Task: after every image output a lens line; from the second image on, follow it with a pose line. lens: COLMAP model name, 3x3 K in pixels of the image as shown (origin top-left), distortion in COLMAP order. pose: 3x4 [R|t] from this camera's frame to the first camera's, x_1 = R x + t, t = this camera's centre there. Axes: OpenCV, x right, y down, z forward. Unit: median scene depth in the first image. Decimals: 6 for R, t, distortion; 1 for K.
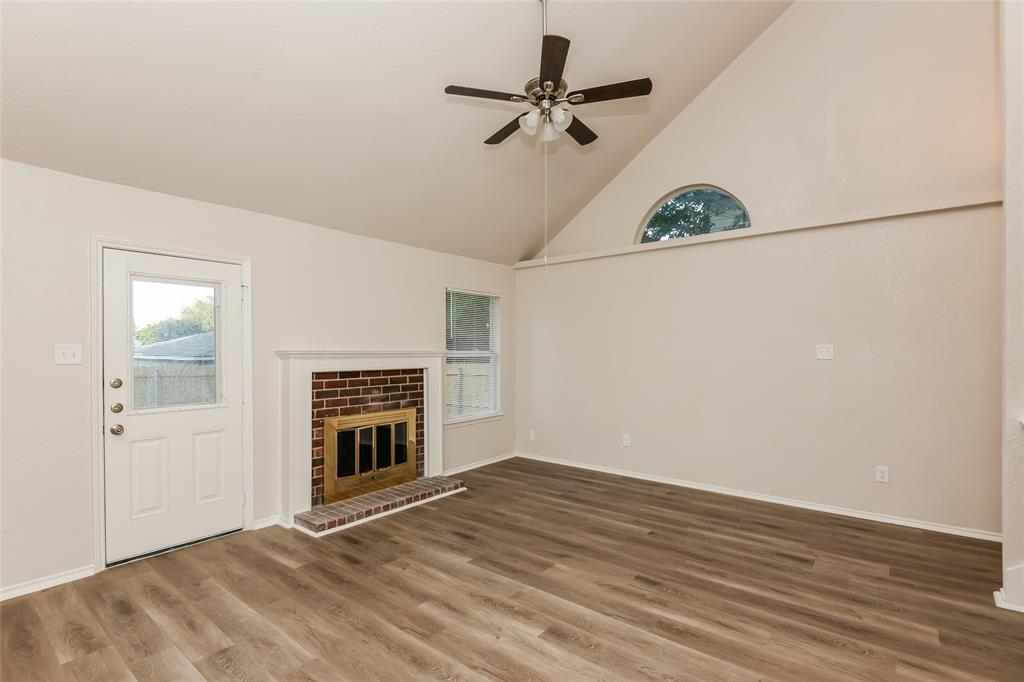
lens RADIAL K [[468.4, 0, 512.0], [0, 468.4, 341.0], [0, 0, 1]] dist [0.001951, 0.000206]
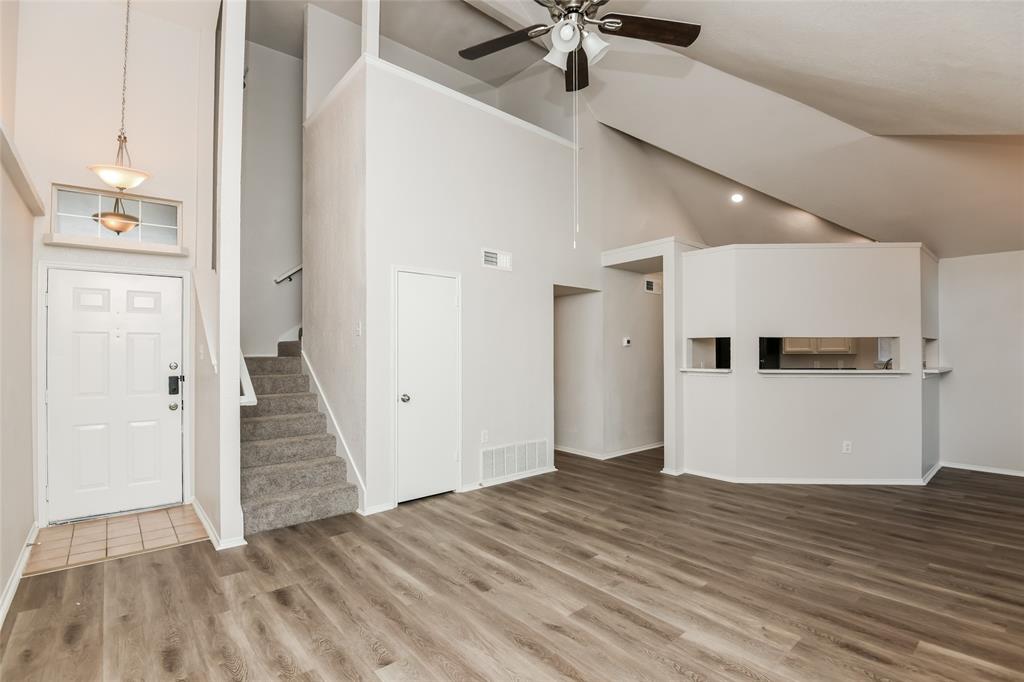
lens RADIAL K [[477.5, 0, 511.1], [0, 477.5, 349.7], [0, 0, 1]] dist [-0.000039, -0.024009]
pose [[-0.983734, 0.007642, 0.179468, 0.029313], [0.003494, 0.999720, -0.023420, 0.028410], [-0.179596, -0.022412, -0.983485, 1.378722]]
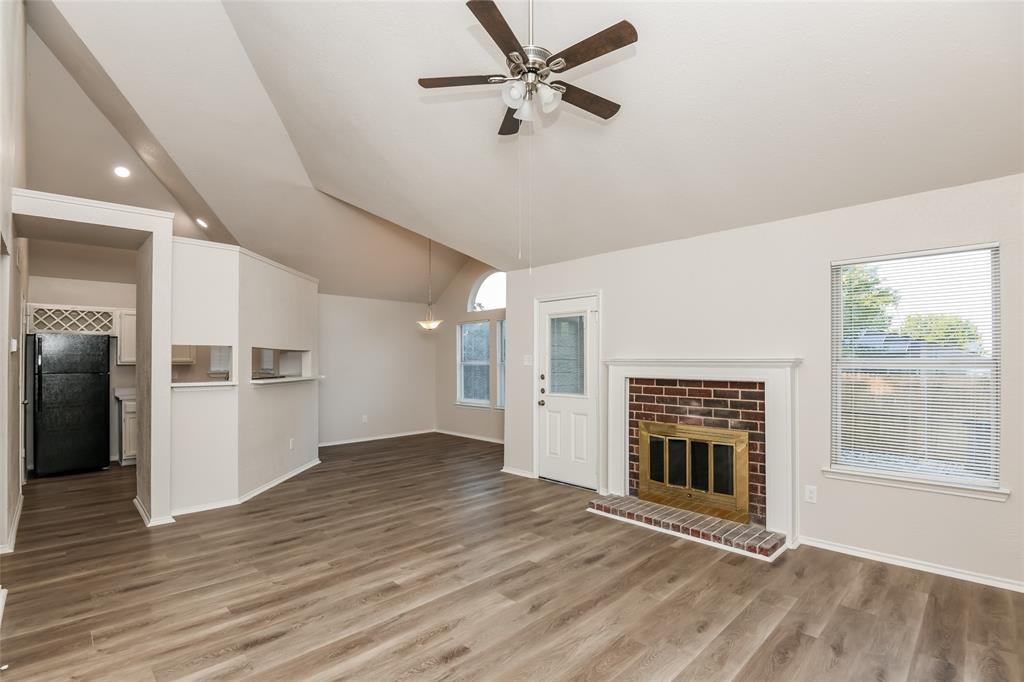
lens RADIAL K [[477.5, 0, 511.1], [0, 477.5, 349.7], [0, 0, 1]] dist [-0.000039, -0.024009]
pose [[-0.109443, -0.016049, -0.993864, 0.747199], [0.022700, 0.999569, -0.018641, 0.013934], [0.993734, -0.024601, -0.109031, 0.829682]]
